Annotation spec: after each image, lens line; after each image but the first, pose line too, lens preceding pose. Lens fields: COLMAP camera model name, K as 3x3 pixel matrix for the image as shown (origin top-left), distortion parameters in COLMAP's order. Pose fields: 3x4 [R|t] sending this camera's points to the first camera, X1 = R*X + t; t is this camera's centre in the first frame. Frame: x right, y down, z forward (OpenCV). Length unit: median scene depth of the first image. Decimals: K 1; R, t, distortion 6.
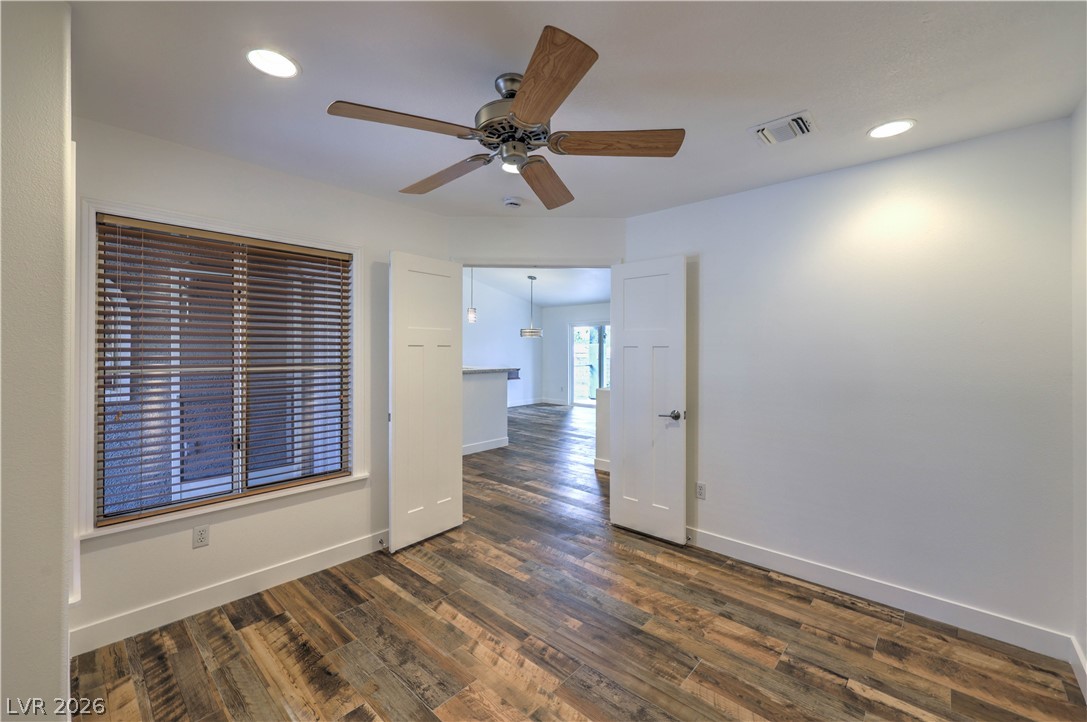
lens RADIAL K [[442.4, 0, 543.4], [0, 442.4, 357.4], [0, 0, 1]] dist [0.000845, 0.000597]
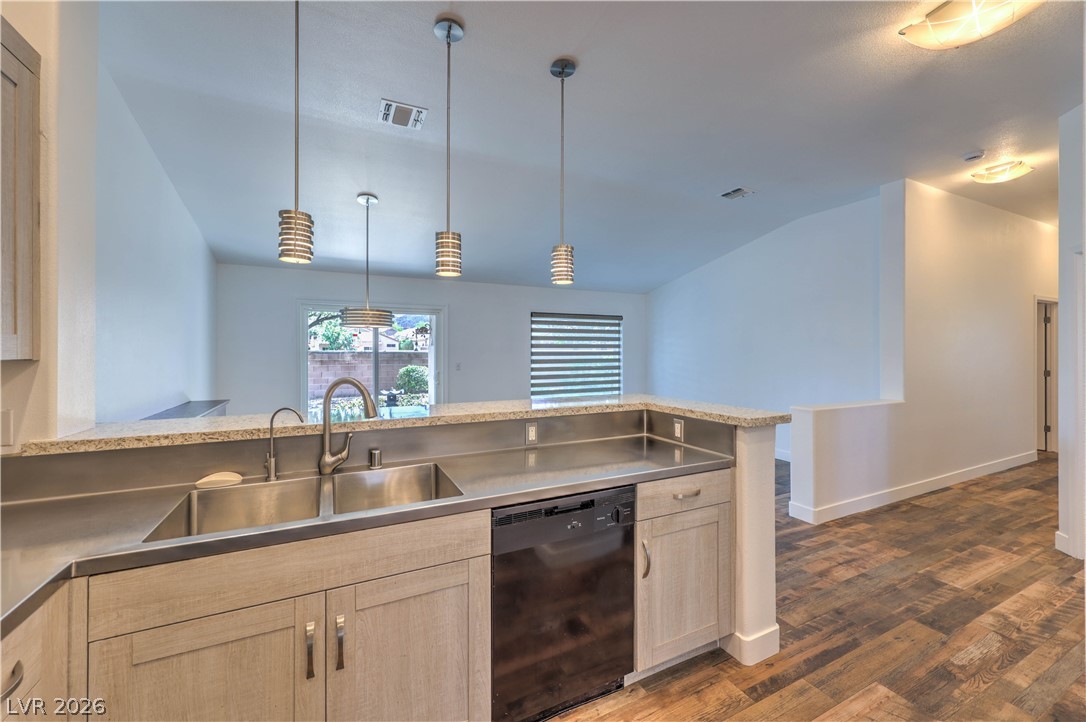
lens RADIAL K [[431.2, 0, 542.7], [0, 431.2, 352.2], [0, 0, 1]] dist [0.000084, 0.000609]
pose [[0.359270, -0.005290, 0.933218, -1.472266], [0.020122, 0.999795, -0.002079, -0.057795], [-0.933017, 0.019525, 0.359303, 2.533209]]
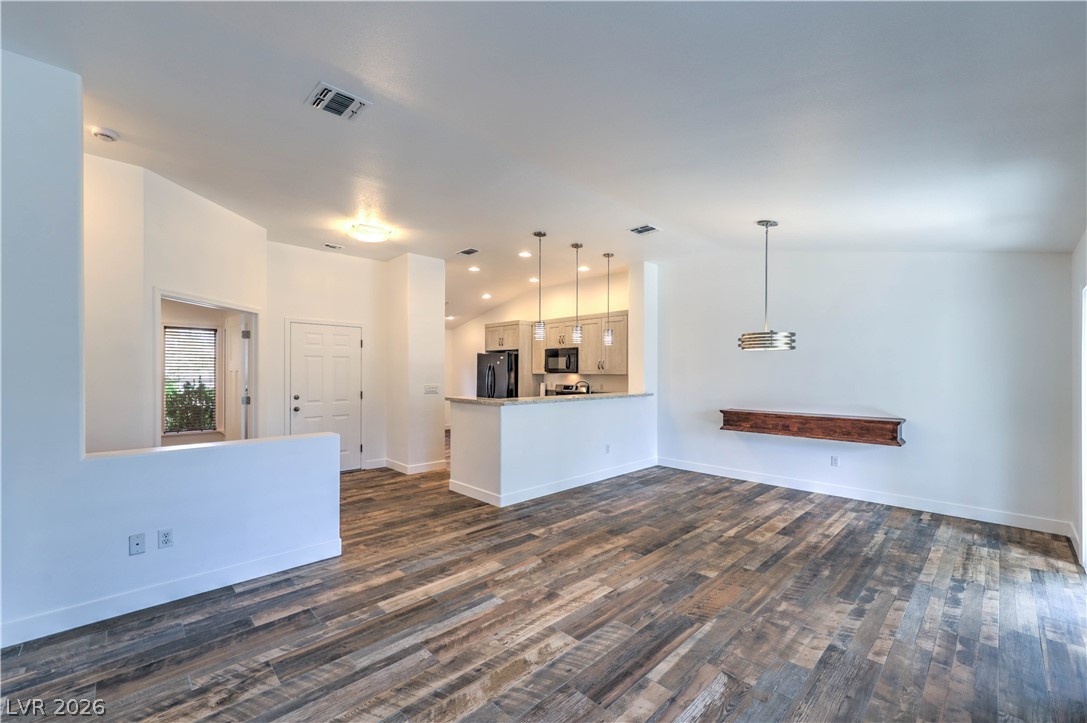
lens RADIAL K [[441.2, 0, 538.8], [0, 441.2, 371.4], [0, 0, 1]] dist [0.003415, 0.001029]
pose [[-0.065979, -0.003346, -0.997815, 1.747664], [-0.019473, 0.999808, -0.002065, -0.065271], [0.997631, 0.019294, -0.066032, 3.012349]]
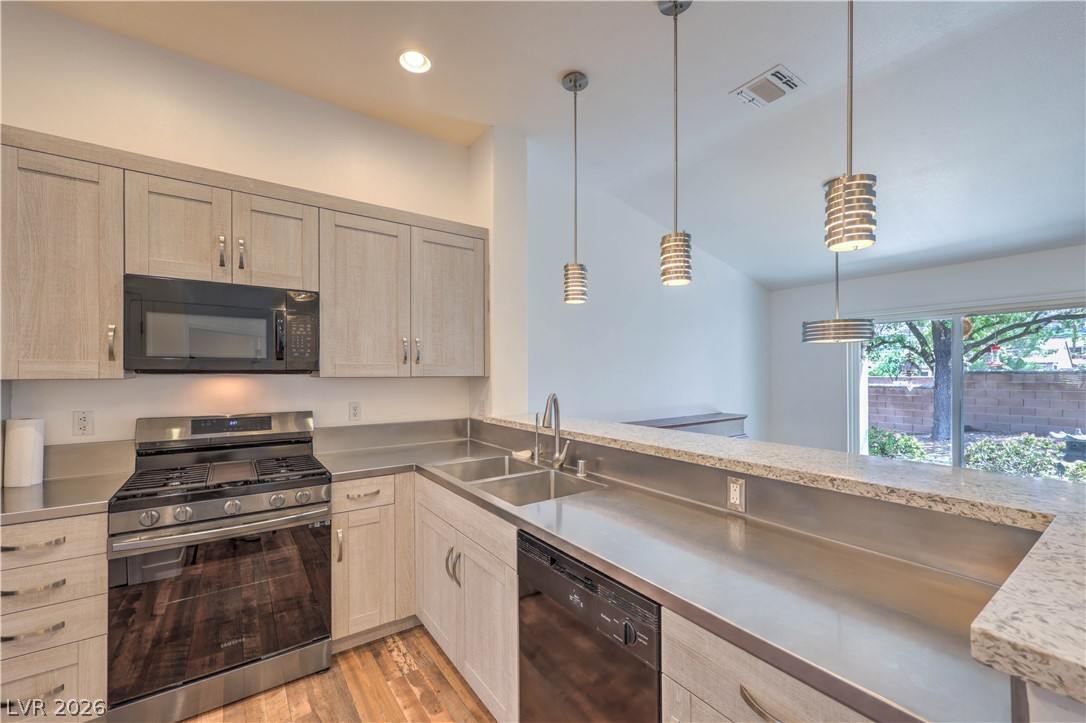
lens RADIAL K [[440.8, 0, 538.3], [0, 440.8, 371.4], [0, 0, 1]] dist [0.003415, 0.001029]
pose [[0.977948, -0.004481, -0.208799, -0.755293], [0.000433, 0.999811, -0.019431, -0.050818], [0.208847, 0.018912, 0.977765, 2.202106]]
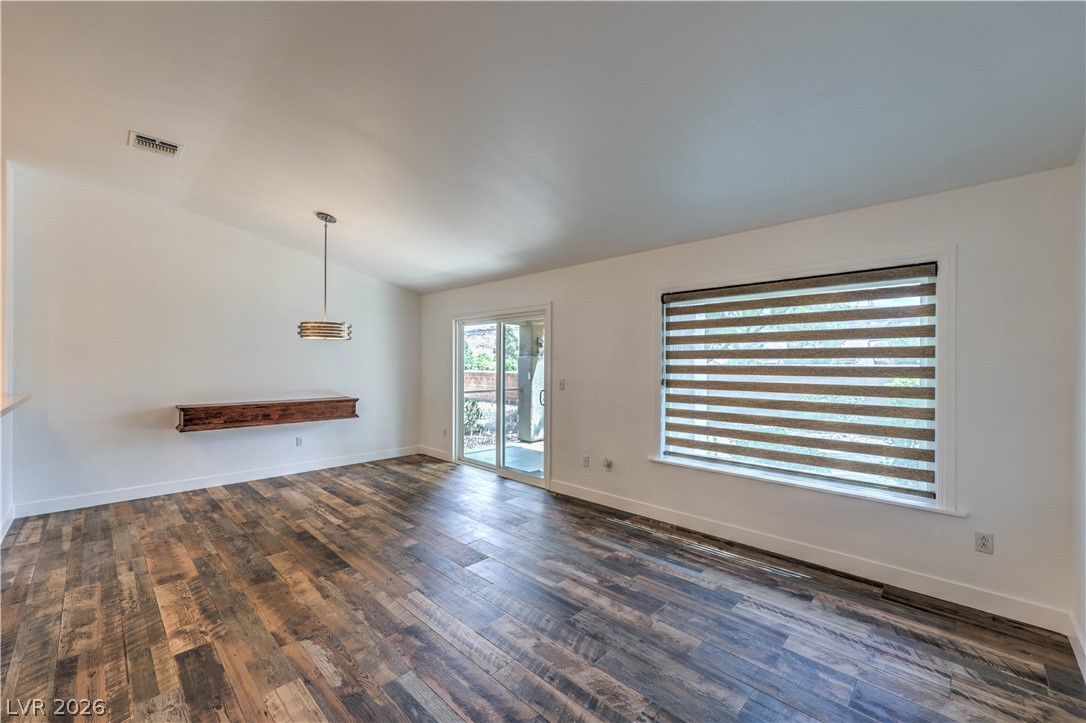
lens RADIAL K [[436.7, 0, 543.0], [0, 436.7, 361.5], [0, 0, 1]] dist [-0.000559, -0.000112]
pose [[0.999737, 0.004486, -0.022470, 0.853244], [-0.005022, 0.999702, -0.023890, -0.038873], [0.022356, 0.023997, 0.999462, 1.995804]]
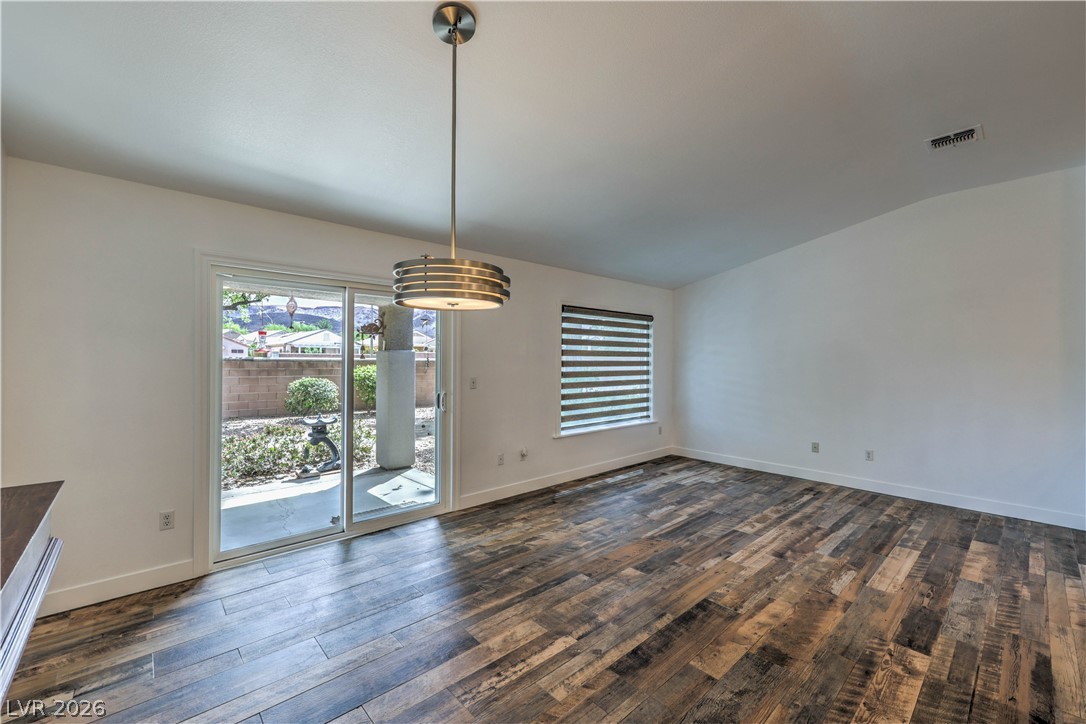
lens RADIAL K [[442.0, 0, 542.9], [0, 442.0, 358.4], [0, 0, 1]] dist [0.000845, 0.000597]
pose [[0.088626, 0.001615, 0.996064, -0.885469], [0.014611, 0.999889, -0.002921, -0.074008], [-0.995958, 0.014812, 0.088593, 3.577727]]
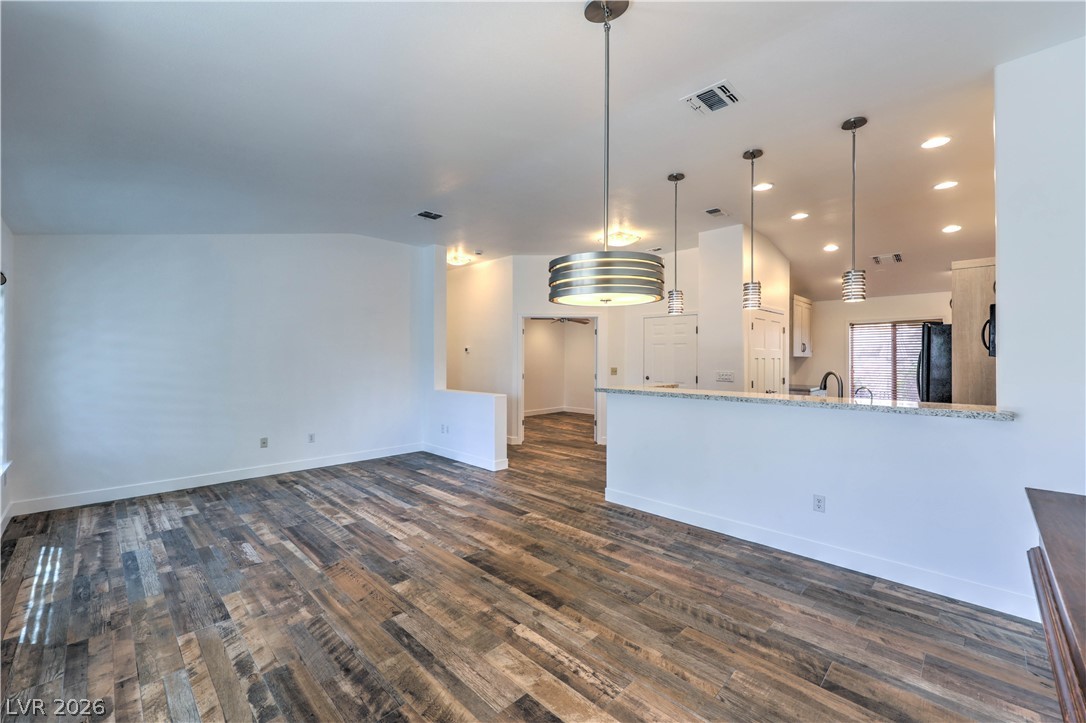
lens RADIAL K [[442.0, 0, 542.9], [0, 442.0, 357.9], [0, 0, 1]] dist [0.000845, 0.000597]
pose [[-0.999288, -0.005516, 0.037325, -0.022214], [-0.004787, 0.999797, 0.019591, -0.087850], [-0.037425, 0.019398, -0.999111, 4.571004]]
